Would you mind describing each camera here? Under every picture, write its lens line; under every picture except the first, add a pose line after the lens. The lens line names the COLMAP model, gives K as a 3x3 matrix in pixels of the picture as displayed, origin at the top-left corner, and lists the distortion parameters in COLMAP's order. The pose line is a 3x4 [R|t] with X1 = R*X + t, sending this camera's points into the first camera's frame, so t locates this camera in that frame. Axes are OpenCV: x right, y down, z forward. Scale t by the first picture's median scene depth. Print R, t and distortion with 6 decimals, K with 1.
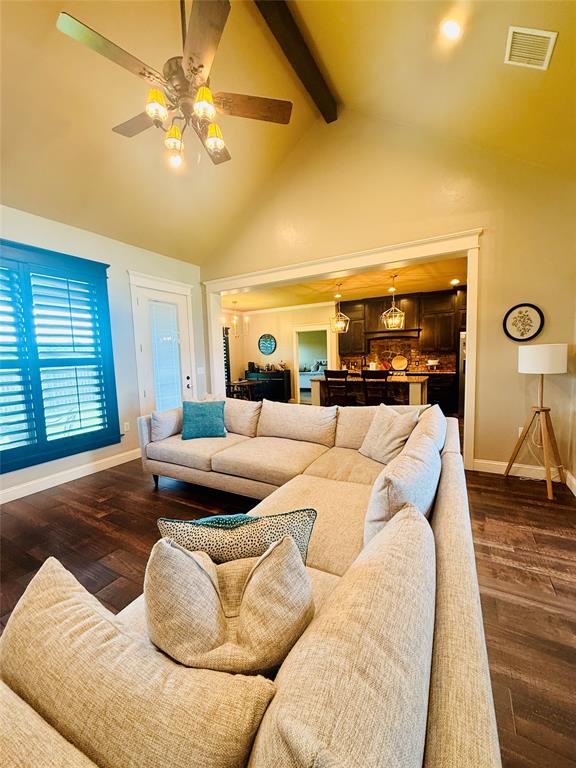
lens RADIAL K [[308.3, 0, 288.6], [0, 308.3, 384.9], [0, 0, 1]] dist [-0.000126, -0.000006]
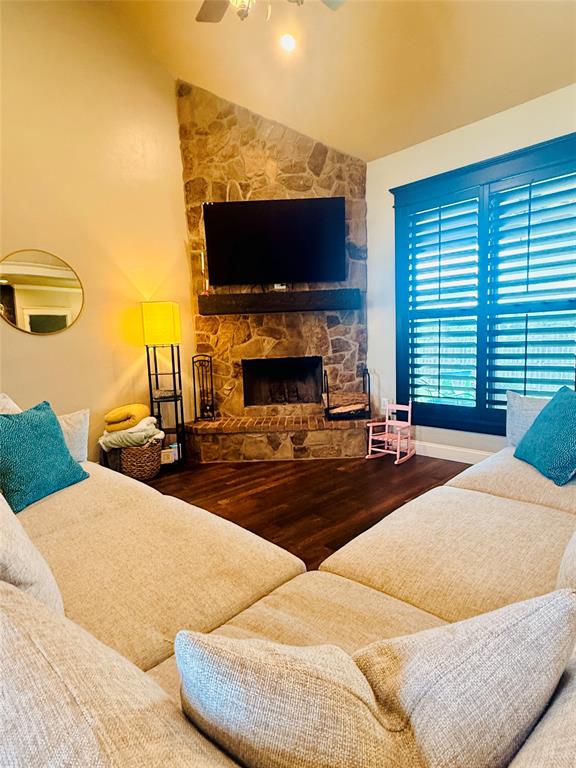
lens RADIAL K [[429.7, 0, 288.2], [0, 429.7, 383.2], [0, 0, 1]] dist [-0.000253, -0.000016]
pose [[-0.260581, 0.156108, -0.952748, 0.491748], [-0.039208, 0.984316, 0.172004, -0.069065], [0.964656, 0.082176, -0.250373, 0.890714]]
